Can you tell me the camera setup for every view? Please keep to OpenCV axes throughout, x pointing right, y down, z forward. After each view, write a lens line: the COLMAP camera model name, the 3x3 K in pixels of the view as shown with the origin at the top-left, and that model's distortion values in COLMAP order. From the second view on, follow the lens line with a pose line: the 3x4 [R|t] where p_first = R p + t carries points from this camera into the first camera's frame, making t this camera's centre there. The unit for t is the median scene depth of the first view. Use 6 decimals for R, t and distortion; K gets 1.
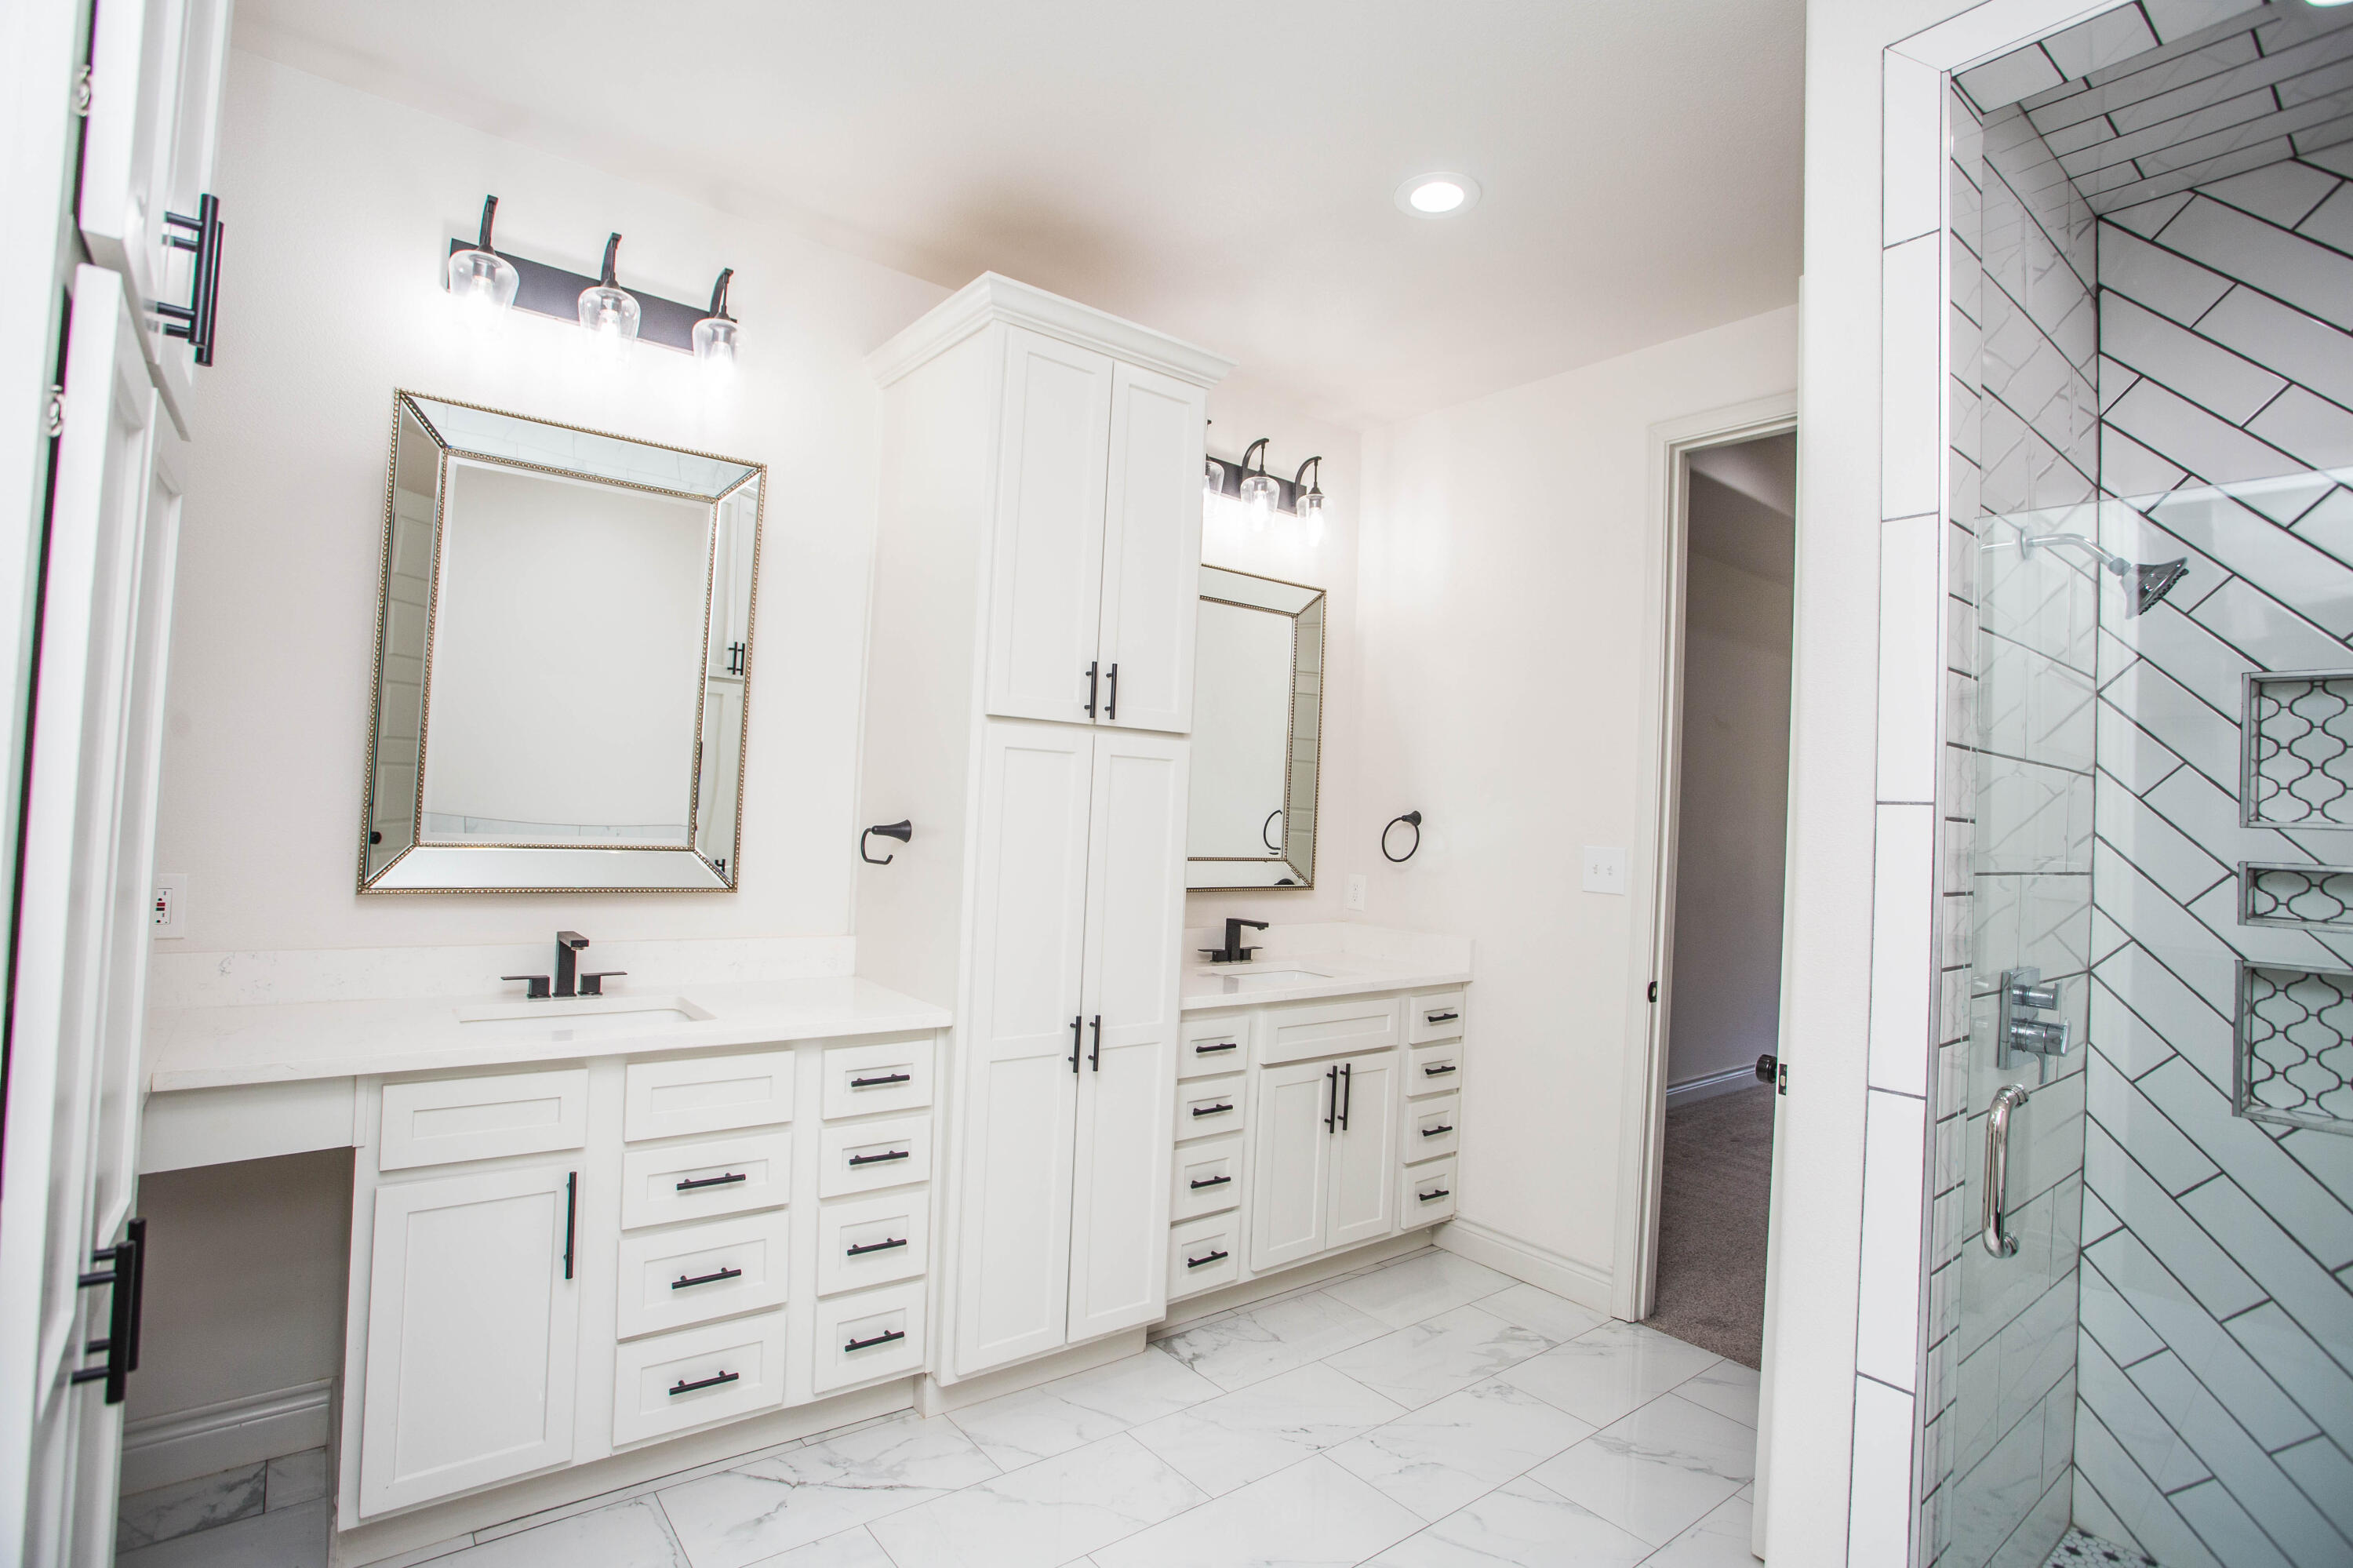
lens RADIAL K [[1164.7, 0, 1177.7], [0, 1164.7, 775.8], [0, 0, 1]] dist [-0.065603, 0.028809]
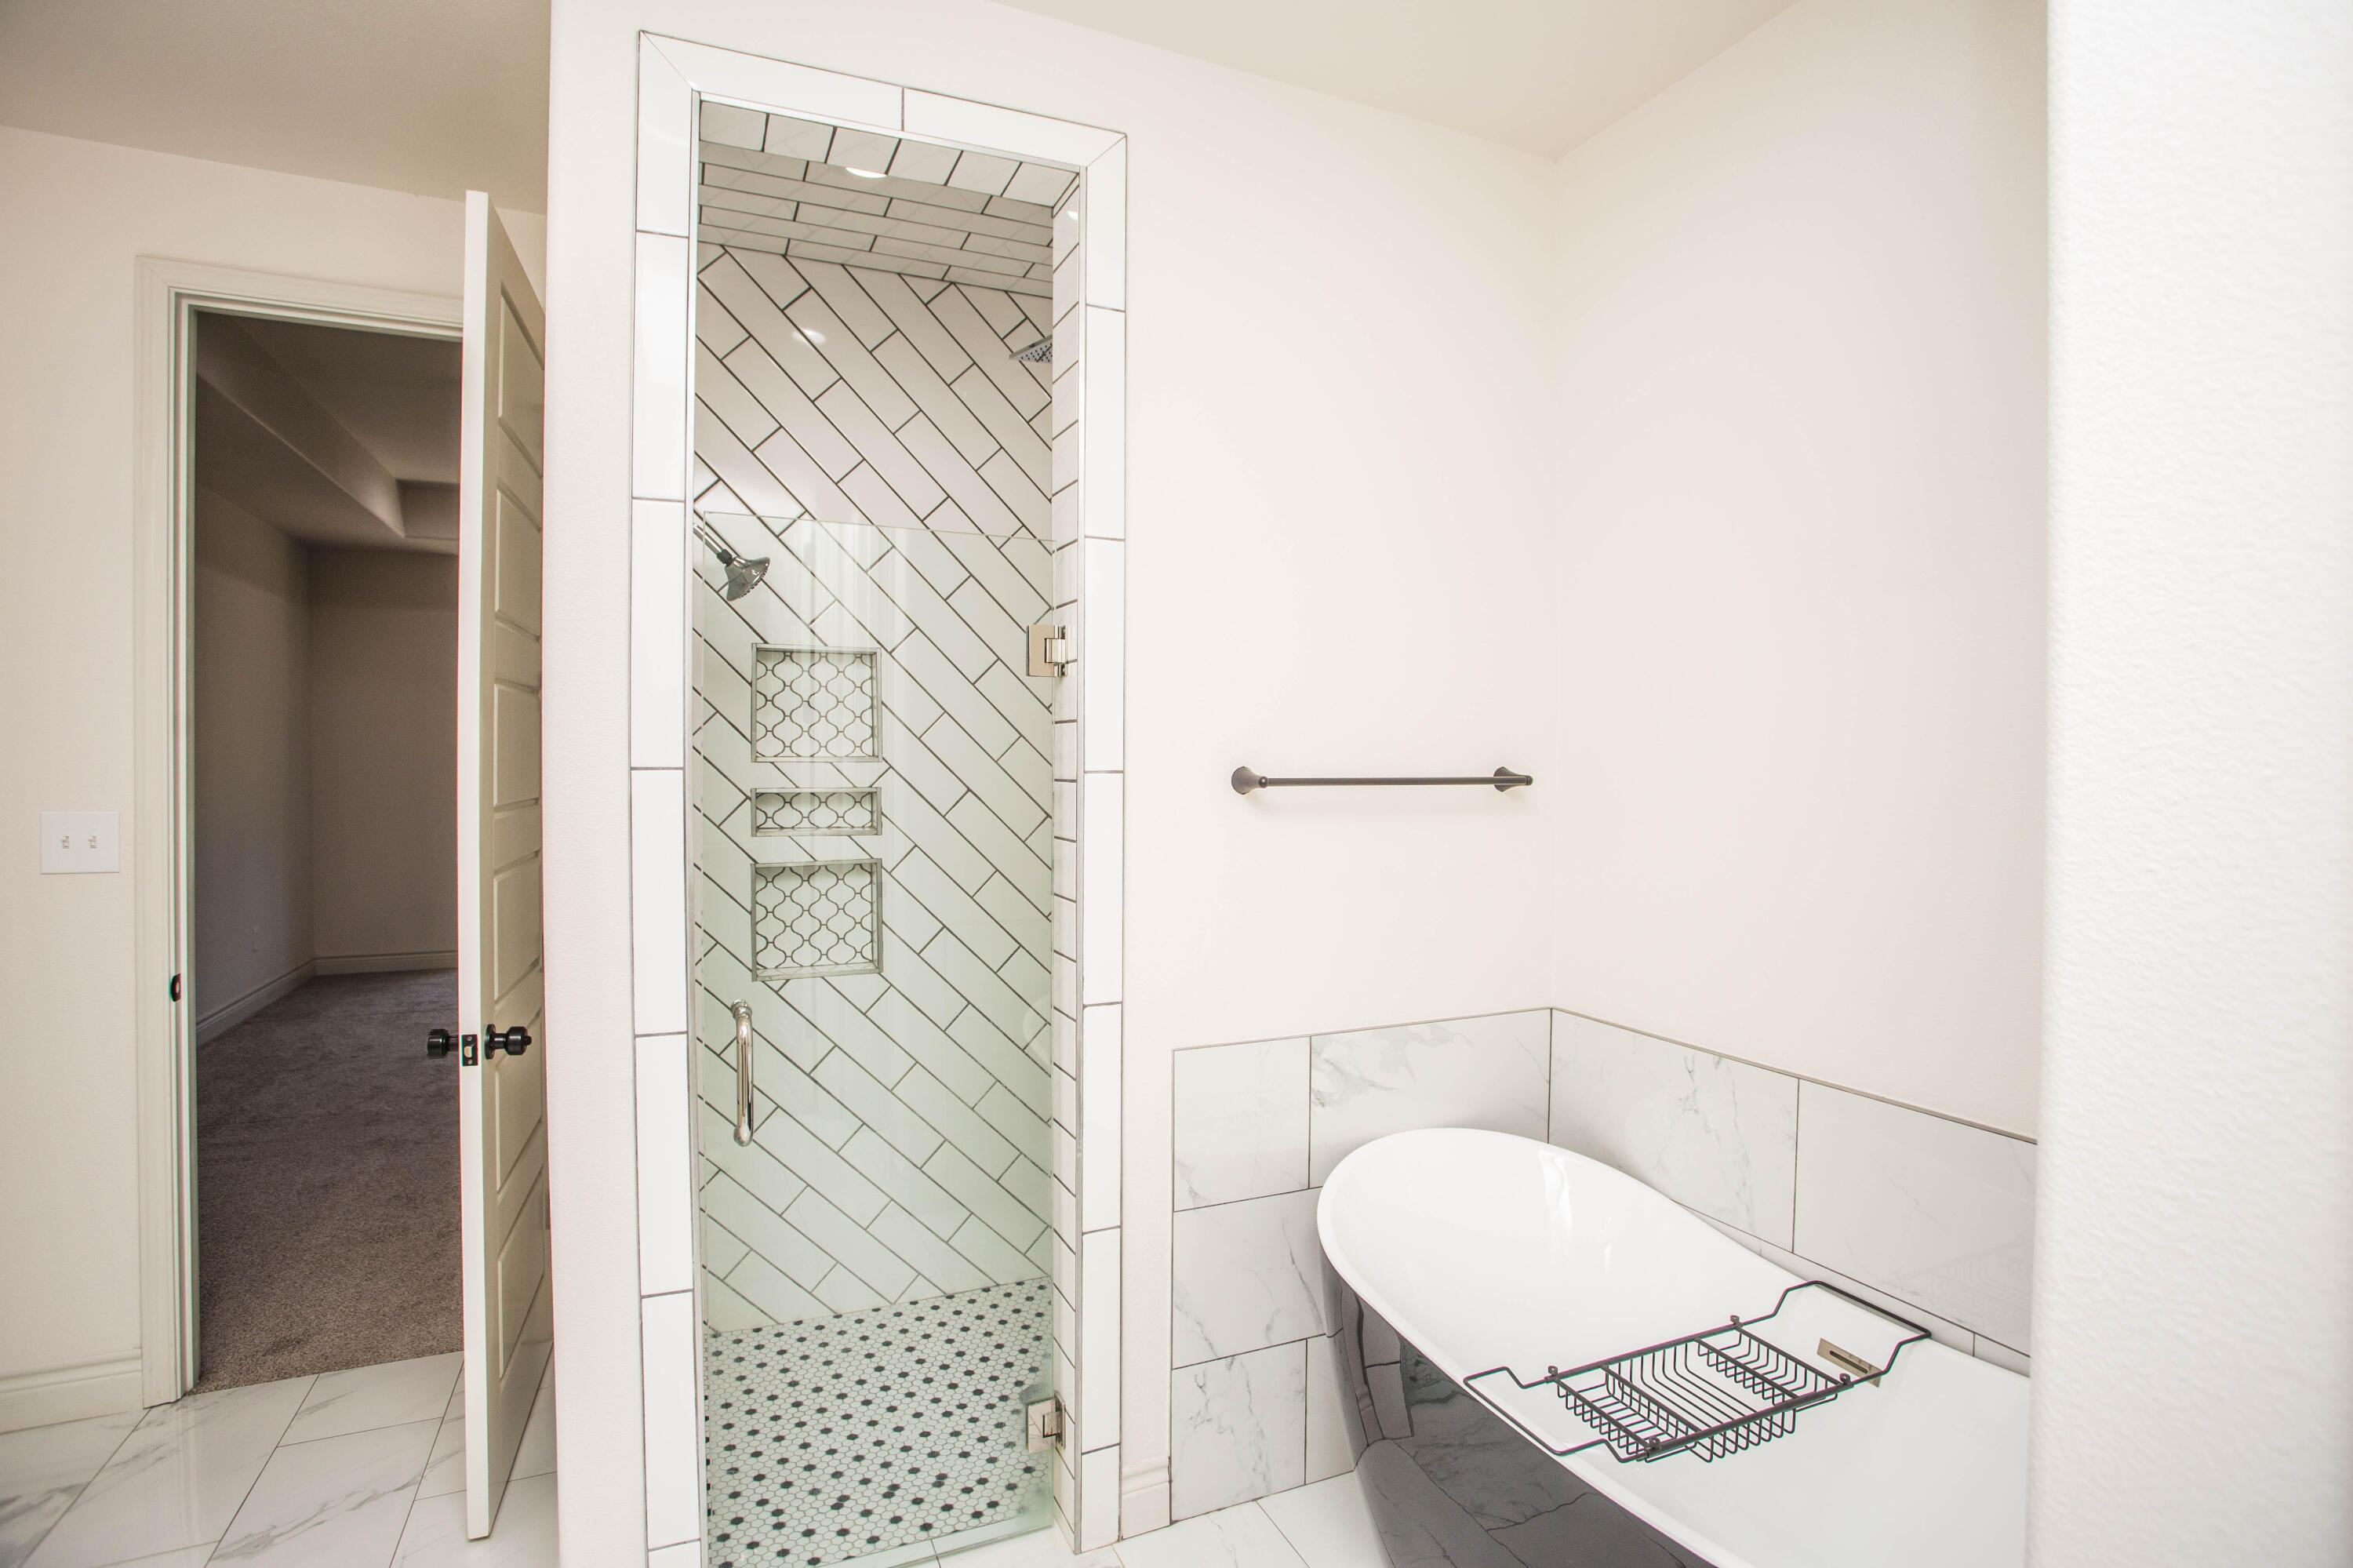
lens RADIAL K [[1164.7, 0, 1177.7], [0, 1164.7, 775.8], [0, 0, 1]] dist [-0.065603, 0.028809]
pose [[0.242984, -0.061077, 0.968106, -0.229603], [-0.026296, 0.997234, 0.069515, -0.044316], [-0.969674, -0.042349, 0.240706, 0.196544]]
